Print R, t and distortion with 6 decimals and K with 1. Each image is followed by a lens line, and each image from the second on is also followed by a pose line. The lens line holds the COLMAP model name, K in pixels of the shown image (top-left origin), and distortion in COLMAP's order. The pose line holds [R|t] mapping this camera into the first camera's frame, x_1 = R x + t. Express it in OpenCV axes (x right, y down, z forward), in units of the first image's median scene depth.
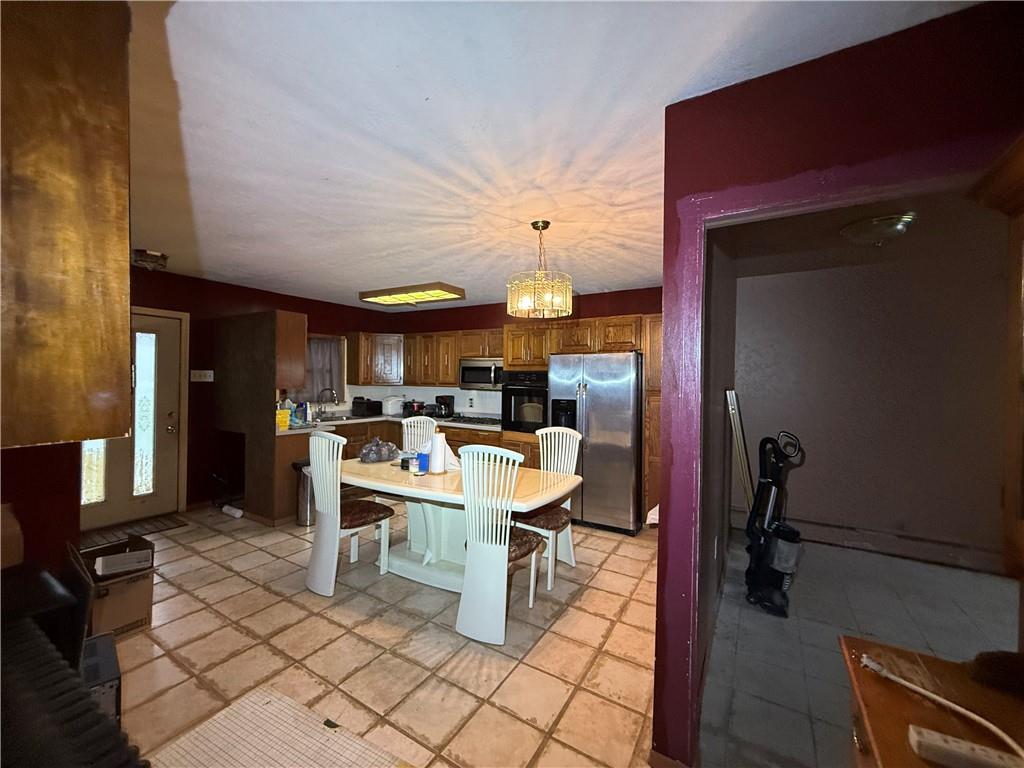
lens RADIAL K [[408.0, 0, 512.1], [0, 408.0, 384.9], [0, 0, 1]] dist [-0.001437, 0.000005]
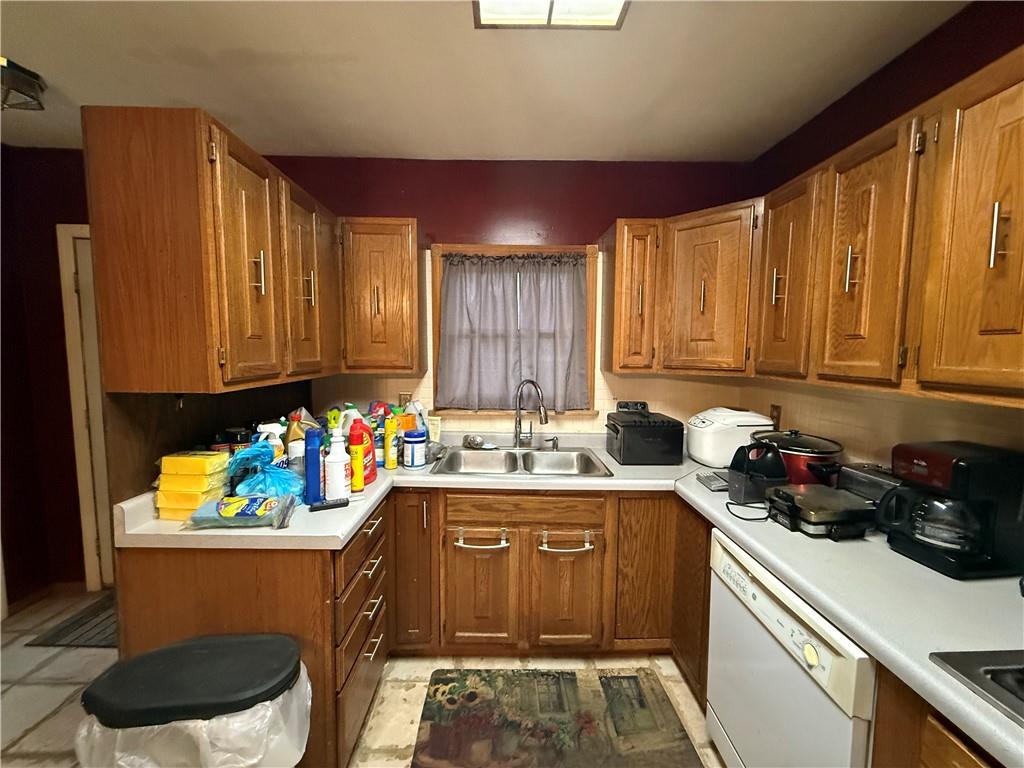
lens RADIAL K [[408.0, 0, 508.8], [0, 408.0, 383.4], [0, 0, 1]] dist [-0.001437, 0.000005]
pose [[0.527308, 0.063084, -0.847329, -0.135211], [-0.012267, 0.997701, 0.066645, -0.014809], [0.849586, -0.024748, 0.526870, 0.830274]]
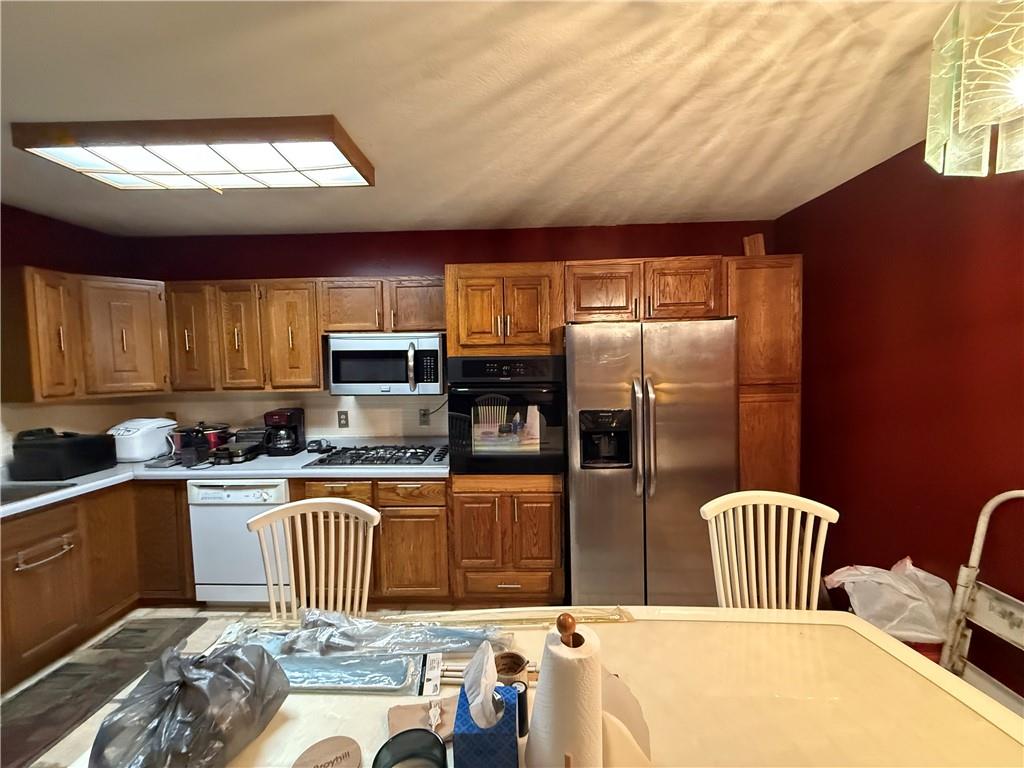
lens RADIAL K [[408.0, 0, 513.7], [0, 408.0, 383.0], [0, 0, 1]] dist [-0.001437, 0.000005]
pose [[0.869635, -0.055550, 0.490560, -0.186795], [0.037566, 0.998214, 0.046441, -0.021890], [-0.492264, -0.021959, 0.870169, 0.488550]]
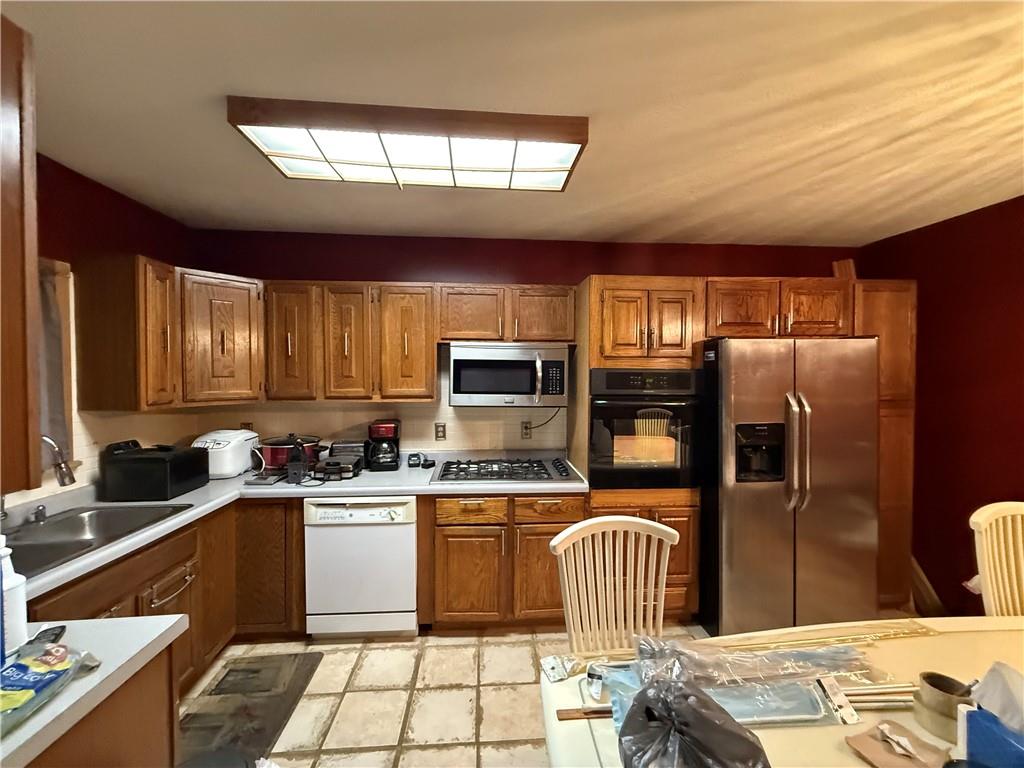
lens RADIAL K [[408.0, 0, 511.5], [0, 408.0, 383.6], [0, 0, 1]] dist [-0.001437, 0.000005]
pose [[0.815134, -0.027119, 0.578637, -0.360163], [0.019318, 0.999621, 0.019635, -0.026425], [-0.578950, -0.004827, 0.815349, 0.611192]]
